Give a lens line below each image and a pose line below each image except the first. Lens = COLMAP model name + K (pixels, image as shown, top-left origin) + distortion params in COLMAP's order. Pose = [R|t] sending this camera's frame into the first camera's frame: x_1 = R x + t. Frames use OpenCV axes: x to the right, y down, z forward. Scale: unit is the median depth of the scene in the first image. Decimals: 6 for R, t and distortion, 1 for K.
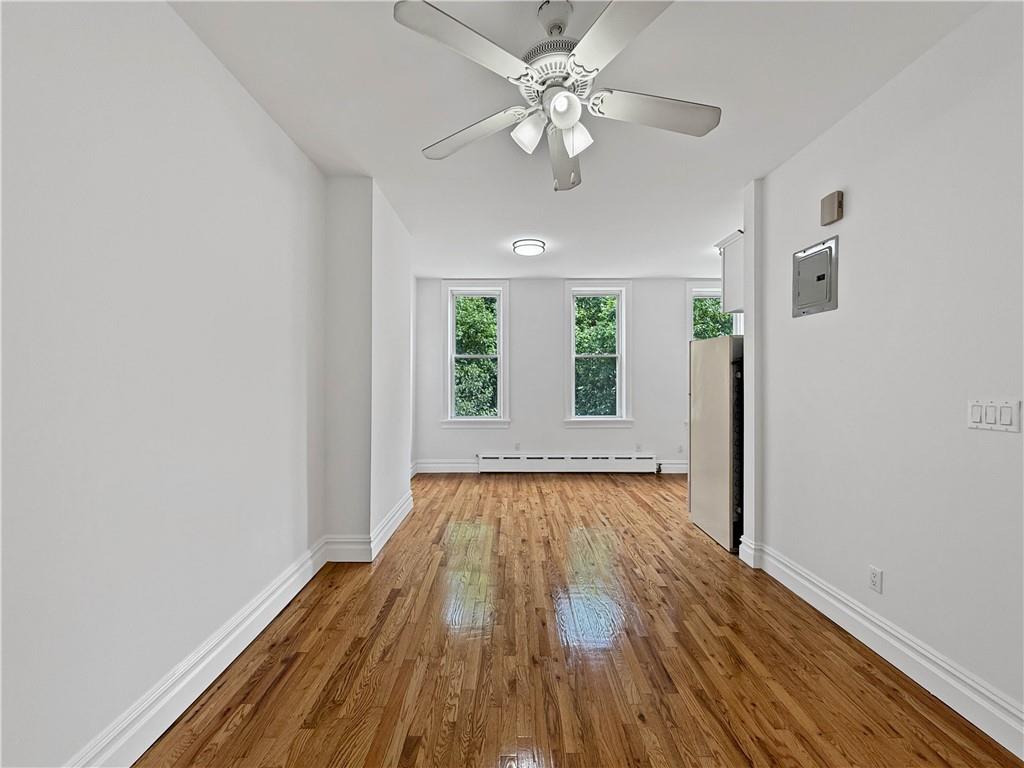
lens RADIAL K [[422.7, 0, 514.3], [0, 422.7, 382.4], [0, 0, 1]] dist [-0.000589, 0.000030]
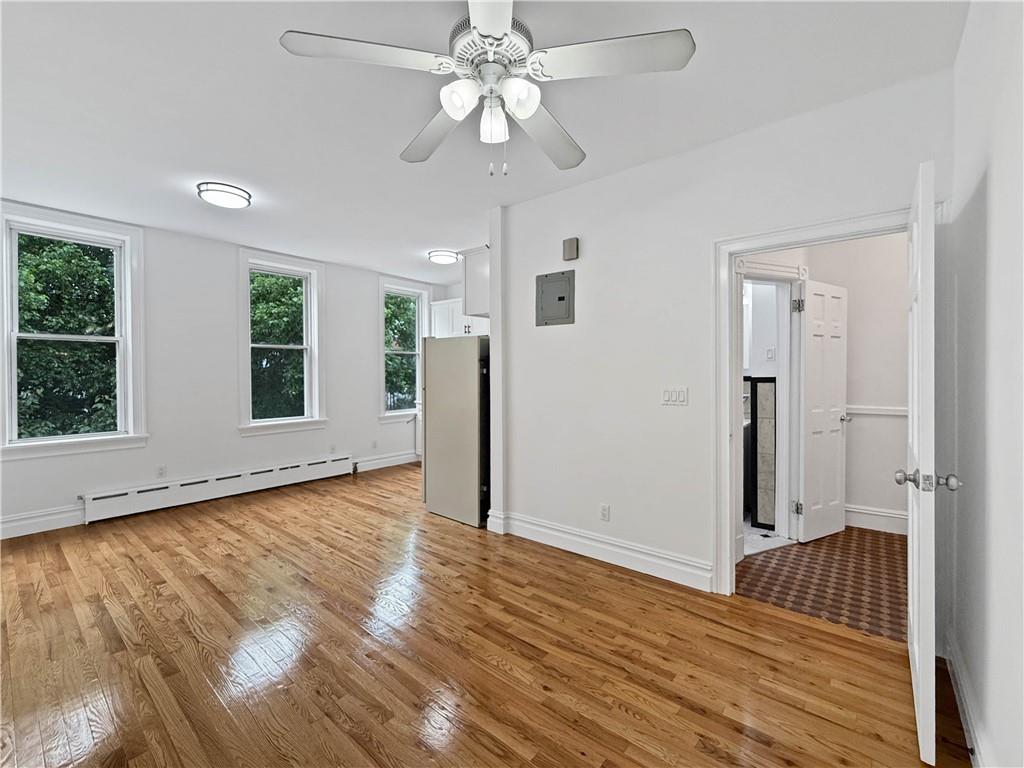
lens RADIAL K [[430.3, 0, 522.0], [0, 430.3, 376.3], [0, 0, 1]] dist [0.000913, -0.000184]
pose [[0.636996, -0.007305, 0.770832, -0.327245], [0.006164, 0.999971, 0.004383, -0.007940], [-0.770842, 0.001959, 0.637023, 0.191220]]
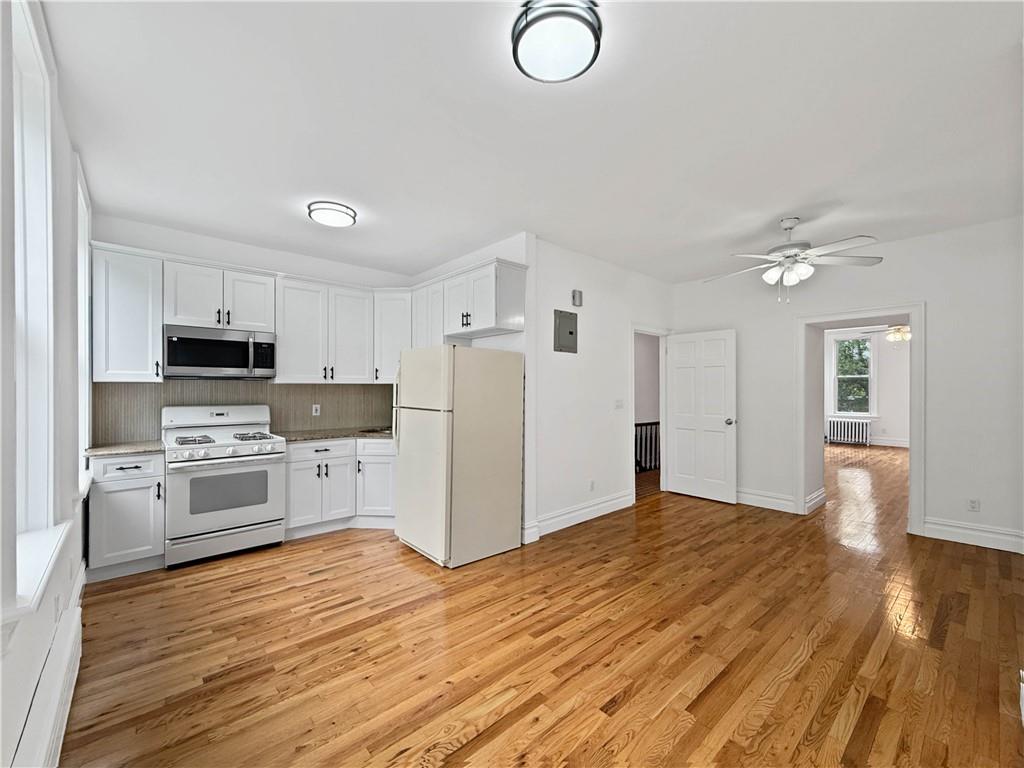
lens RADIAL K [[426.6, 0, 480.9], [0, 426.6, 390.6], [0, 0, 1]] dist [-0.000108, 0.000325]
pose [[-0.628674, -0.000446, 0.777669, -0.328681], [0.005915, 0.999968, 0.005355, -0.018880], [-0.777646, 0.007966, -0.628651, 1.954577]]
